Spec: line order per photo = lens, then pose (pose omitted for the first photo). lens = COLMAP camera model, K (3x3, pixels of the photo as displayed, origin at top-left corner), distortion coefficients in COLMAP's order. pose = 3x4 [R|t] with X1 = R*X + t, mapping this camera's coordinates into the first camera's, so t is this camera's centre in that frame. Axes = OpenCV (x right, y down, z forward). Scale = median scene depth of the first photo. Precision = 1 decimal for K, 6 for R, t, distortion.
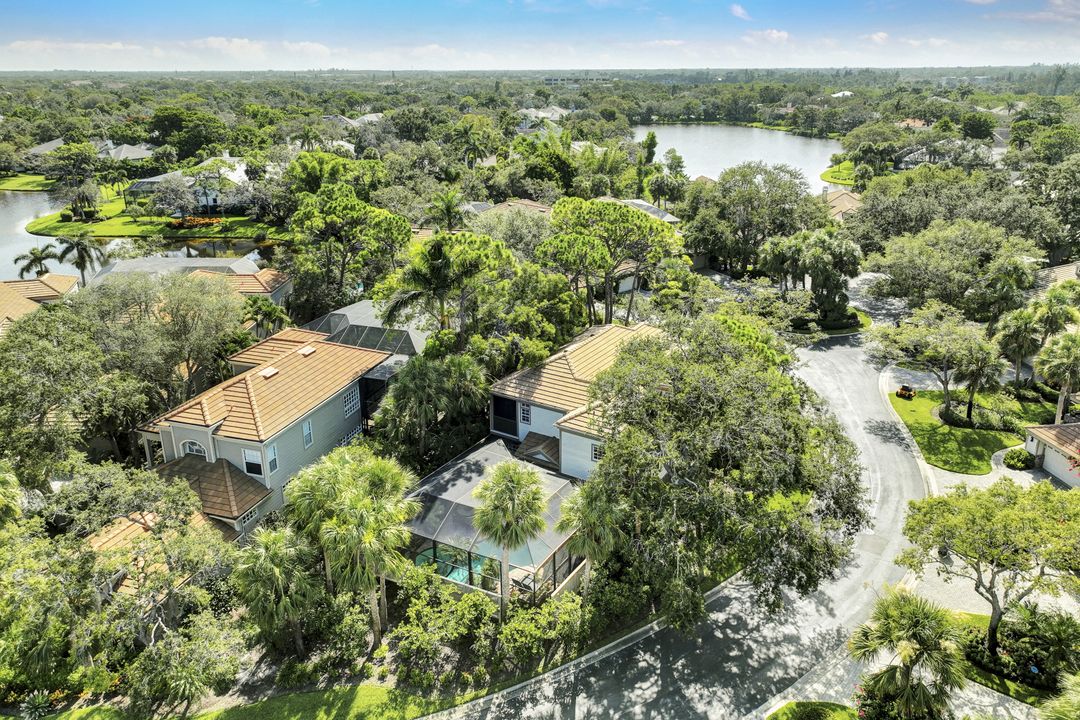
lens RADIAL K [[761.3, 0, 536.9], [0, 761.3, 333.8], [0, 0, 1]] dist [0.000102, 0.019575]
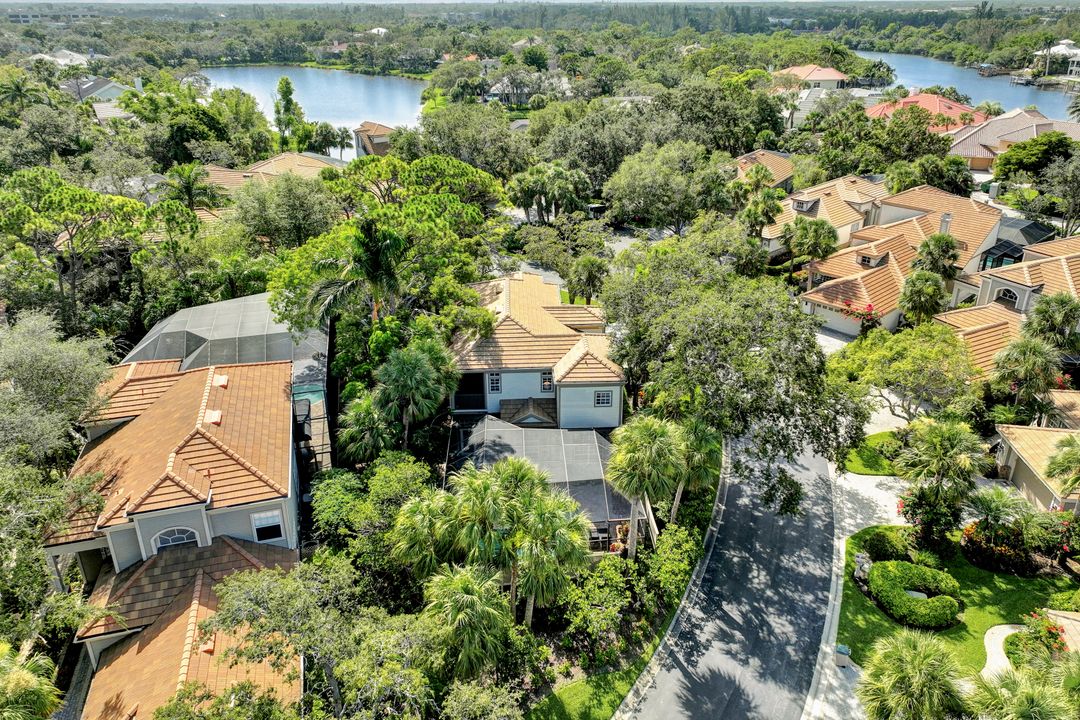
lens RADIAL K [[761.3, 0, 536.9], [0, 761.3, 333.8], [0, 0, 1]] dist [0.000102, 0.019575]
pose [[0.820044, -0.225955, 0.525806, -0.480146], [0.186448, 0.974114, 0.127824, -0.072176], [-0.541078, -0.006786, 0.840945, 0.161466]]
